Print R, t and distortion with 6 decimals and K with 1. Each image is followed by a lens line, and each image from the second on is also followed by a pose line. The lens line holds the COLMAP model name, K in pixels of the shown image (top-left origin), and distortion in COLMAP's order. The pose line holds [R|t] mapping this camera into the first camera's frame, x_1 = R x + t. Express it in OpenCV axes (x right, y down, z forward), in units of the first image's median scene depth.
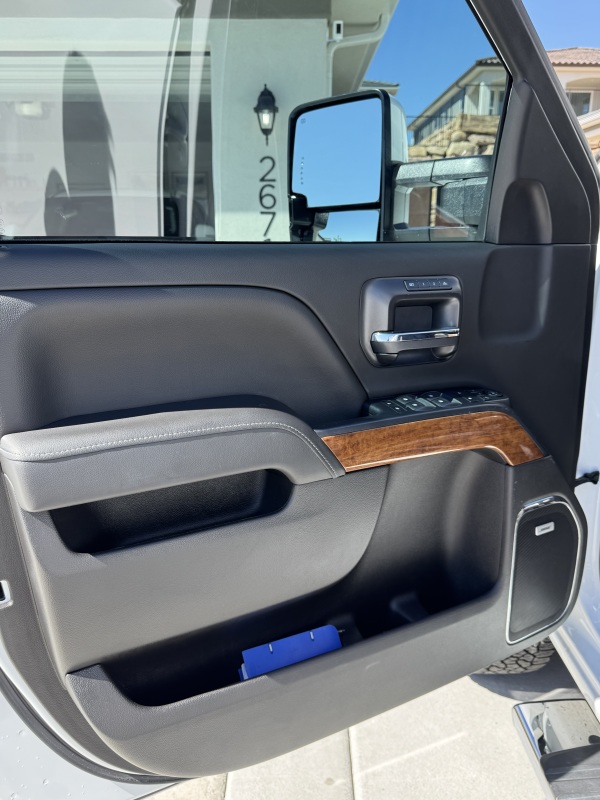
lens RADIAL K [[658.8, 0, 300.0], [0, 658.8, 400.0], [0, 0, 1]] dist [-0.001953, 0.007223]
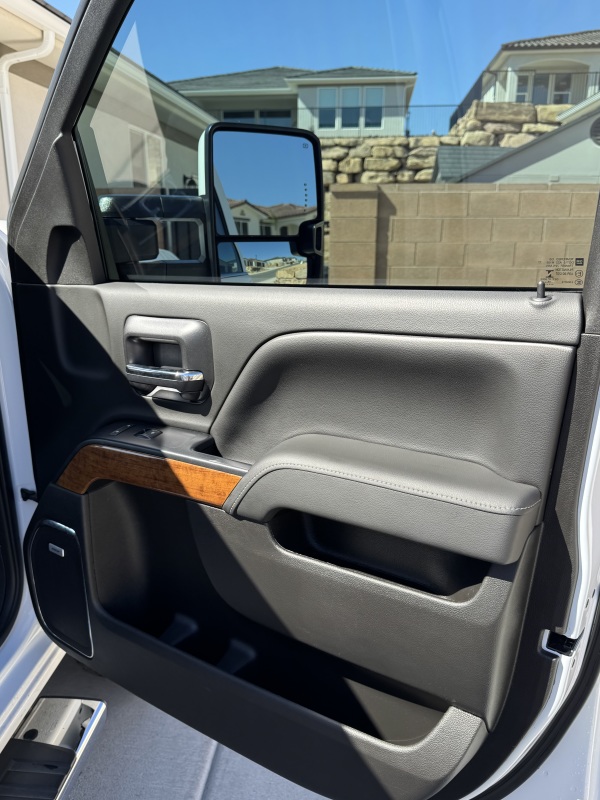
lens RADIAL K [[658.8, 0, 300.0], [0, 658.8, 400.0], [0, 0, 1]] dist [-0.001953, 0.007223]
pose [[0.992128, 0.026547, -0.122386, 0.116343], [-0.024829, 0.999571, 0.015543, -0.003524], [0.122746, -0.012382, 0.992361, -0.001317]]
